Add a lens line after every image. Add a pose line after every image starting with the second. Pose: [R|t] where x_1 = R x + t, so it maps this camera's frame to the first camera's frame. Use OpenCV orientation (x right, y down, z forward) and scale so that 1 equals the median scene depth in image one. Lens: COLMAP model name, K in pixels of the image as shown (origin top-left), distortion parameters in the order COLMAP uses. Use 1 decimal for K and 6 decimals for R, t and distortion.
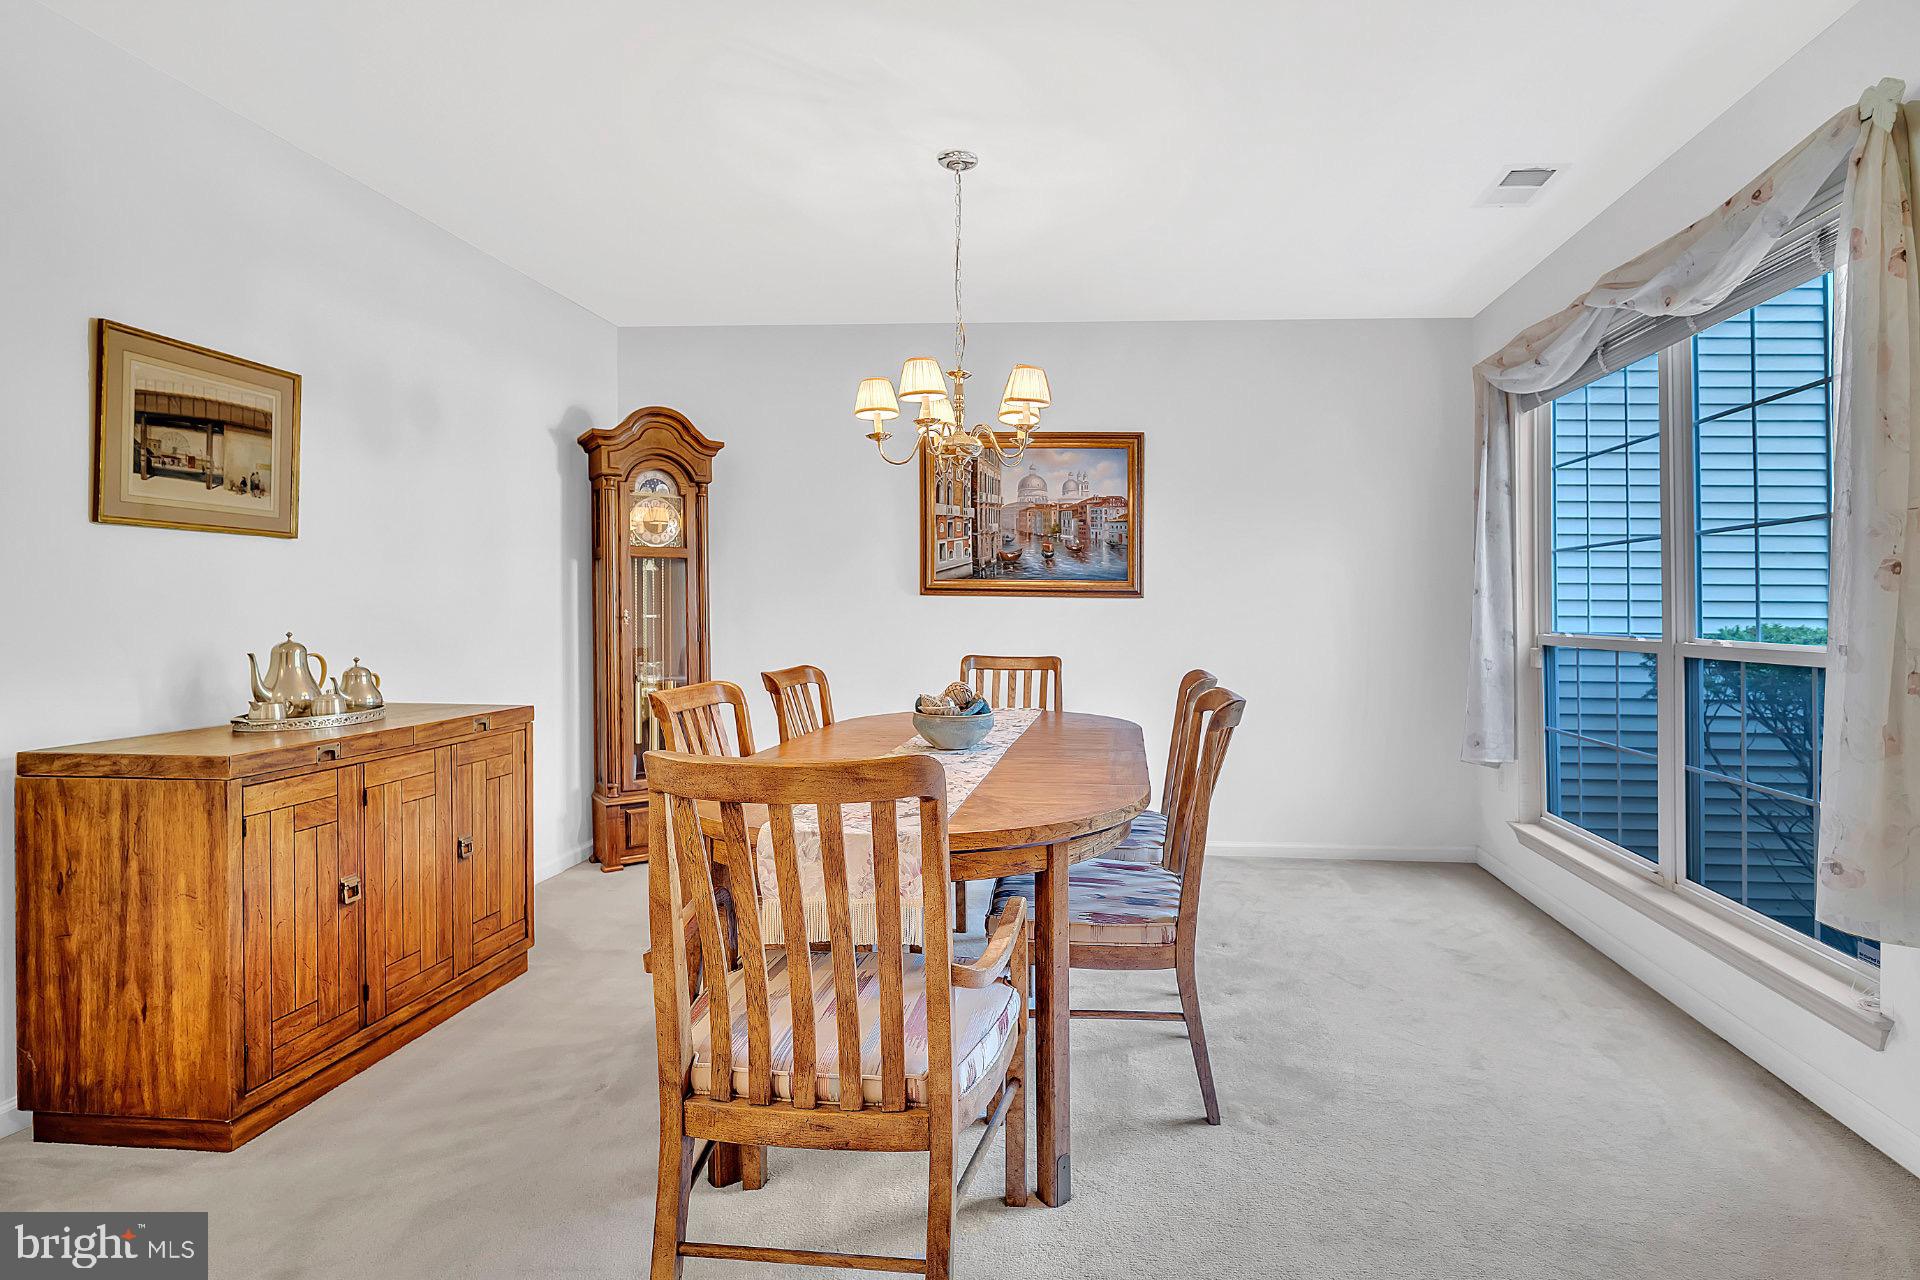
lens RADIAL K [[982.5, 0, 1083.5], [0, 982.5, 597.2], [0, 0, 1]] dist [0.002988, -0.005770]
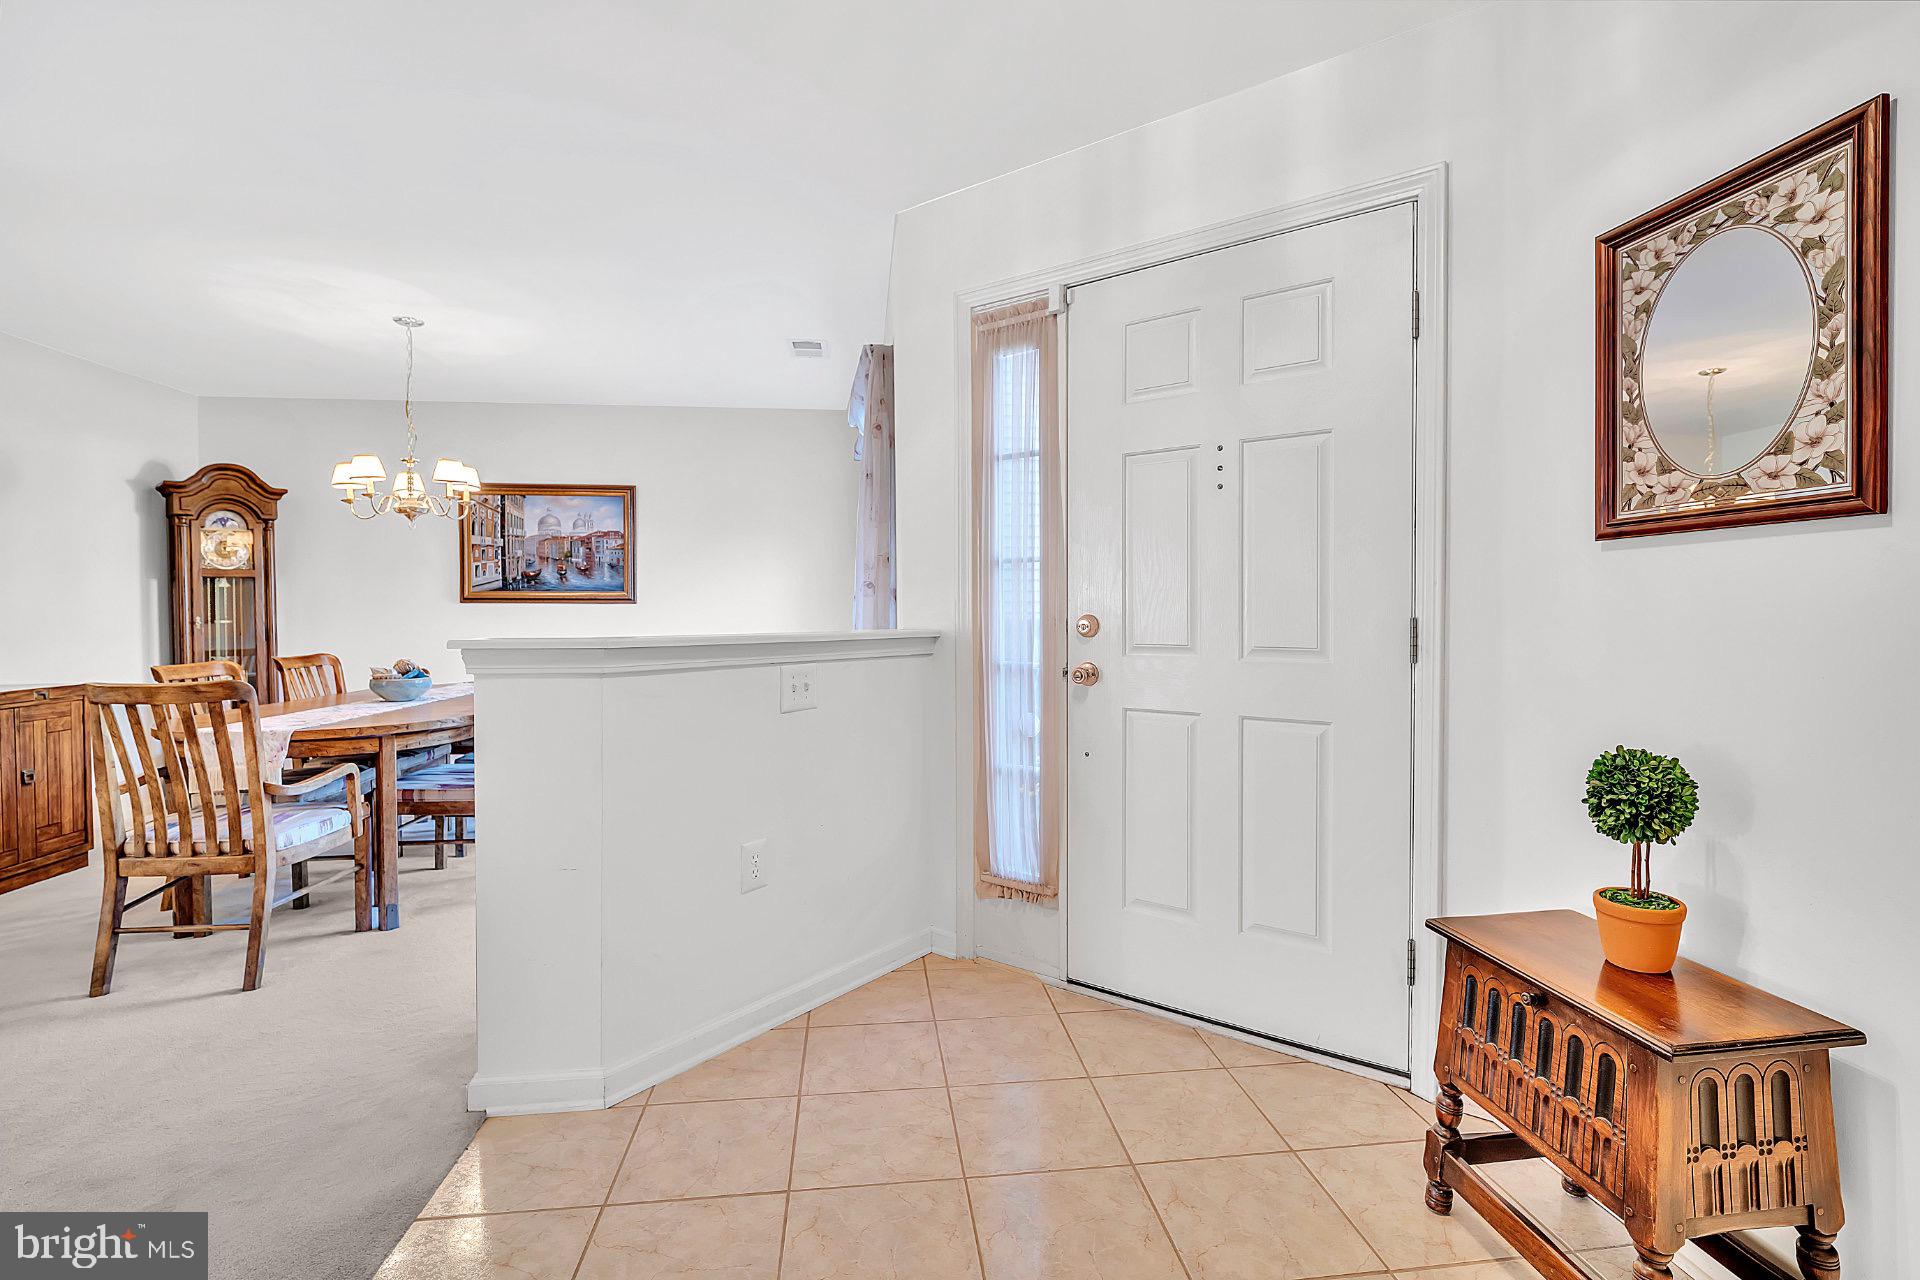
lens RADIAL K [[881.5, 0, 959.4], [0, 881.5, 607.0], [0, 0, 1]] dist [0.001859, 0.000616]
pose [[0.980987, -0.011030, 0.193762, 0.292857], [0.009907, 0.999928, 0.006766, 0.001429], [-0.193823, -0.004718, 0.981025, -0.344321]]
